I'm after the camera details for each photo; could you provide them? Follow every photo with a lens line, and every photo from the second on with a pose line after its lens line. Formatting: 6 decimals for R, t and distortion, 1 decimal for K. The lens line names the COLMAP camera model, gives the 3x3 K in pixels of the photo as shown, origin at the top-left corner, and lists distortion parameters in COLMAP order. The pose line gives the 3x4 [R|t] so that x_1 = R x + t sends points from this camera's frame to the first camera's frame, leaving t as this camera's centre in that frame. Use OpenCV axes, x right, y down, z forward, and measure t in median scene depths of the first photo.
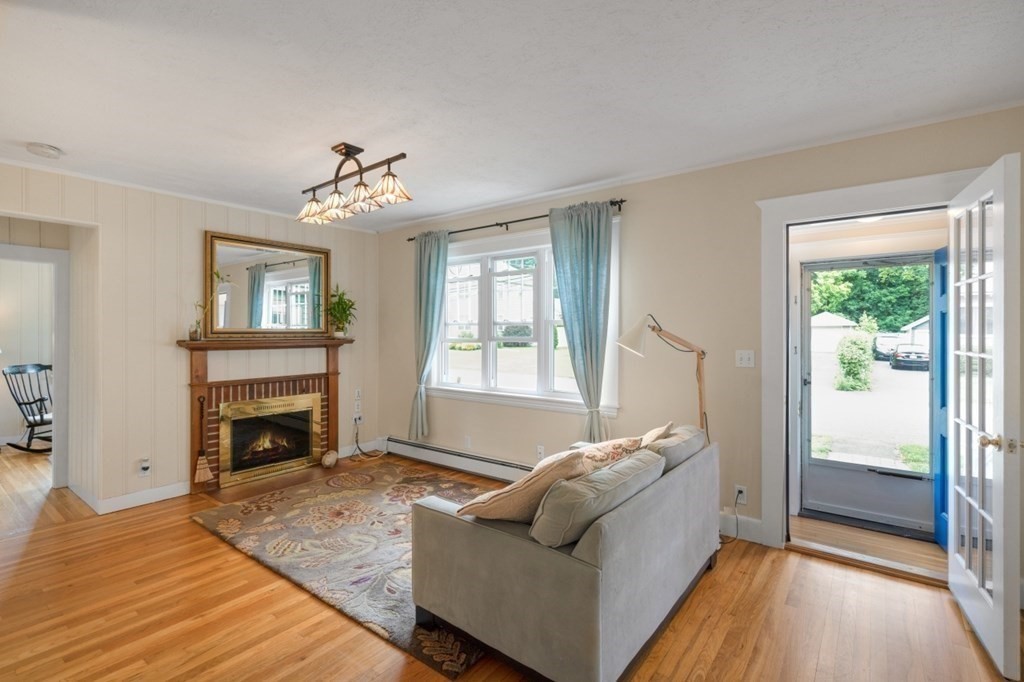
lens RADIAL K [[470.8, 0, 511.1], [0, 470.8, 336.8], [0, 0, 1]] dist [0.005440, 0.000208]
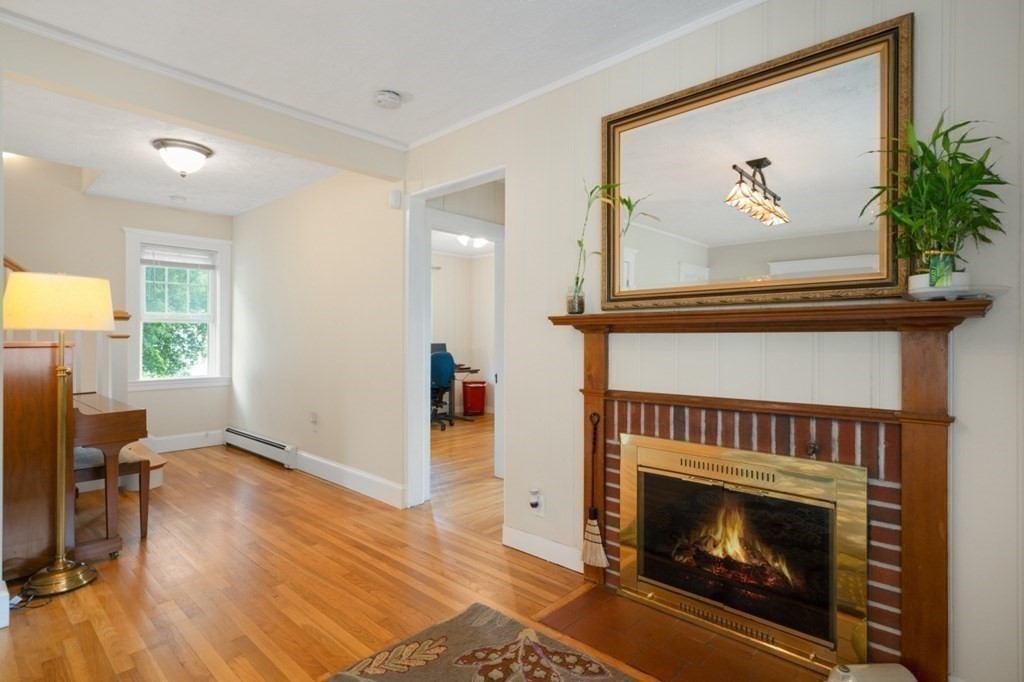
lens RADIAL K [[517.0, 0, 511.9], [0, 517.0, 341.2], [0, 0, 1]] dist [-0.001437, 0.001217]
pose [[-0.083162, 0.001484, -0.996535, -0.028834], [-0.013441, 0.999906, 0.002611, 0.037460], [0.996445, 0.013611, -0.083135, 0.896625]]
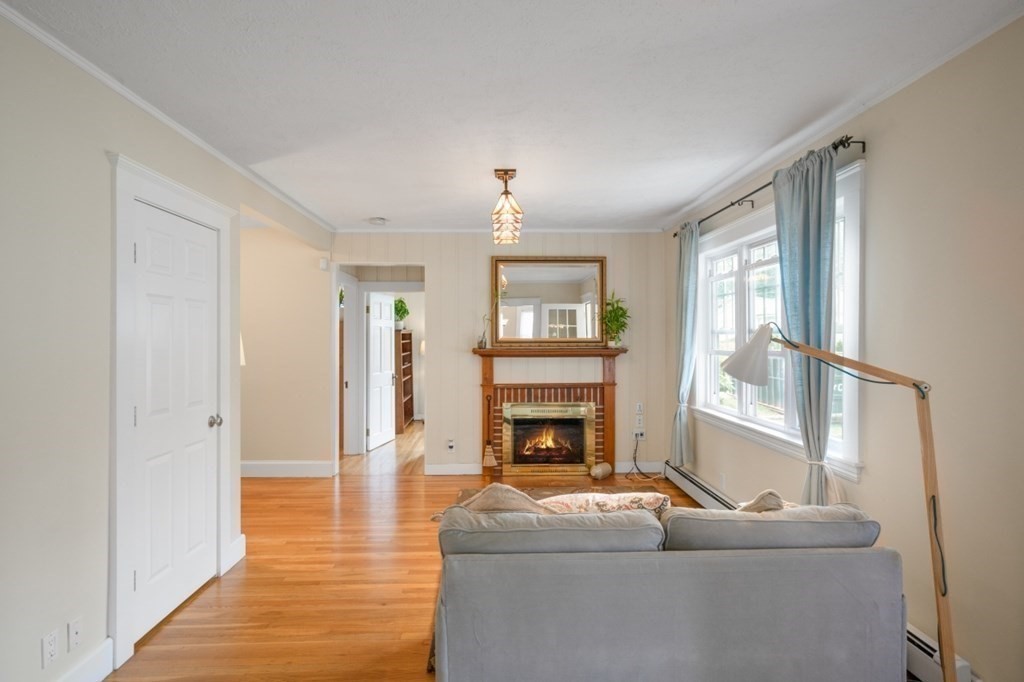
lens RADIAL K [[545.0, 0, 517.6], [0, 545.0, 340.1], [0, 0, 1]] dist [-0.005034, -0.000116]
pose [[0.645958, 0.003204, -0.763366, 0.419134], [-0.006206, 0.999980, -0.001054, -0.012085], [0.763348, 0.005418, 0.645965, 0.153475]]
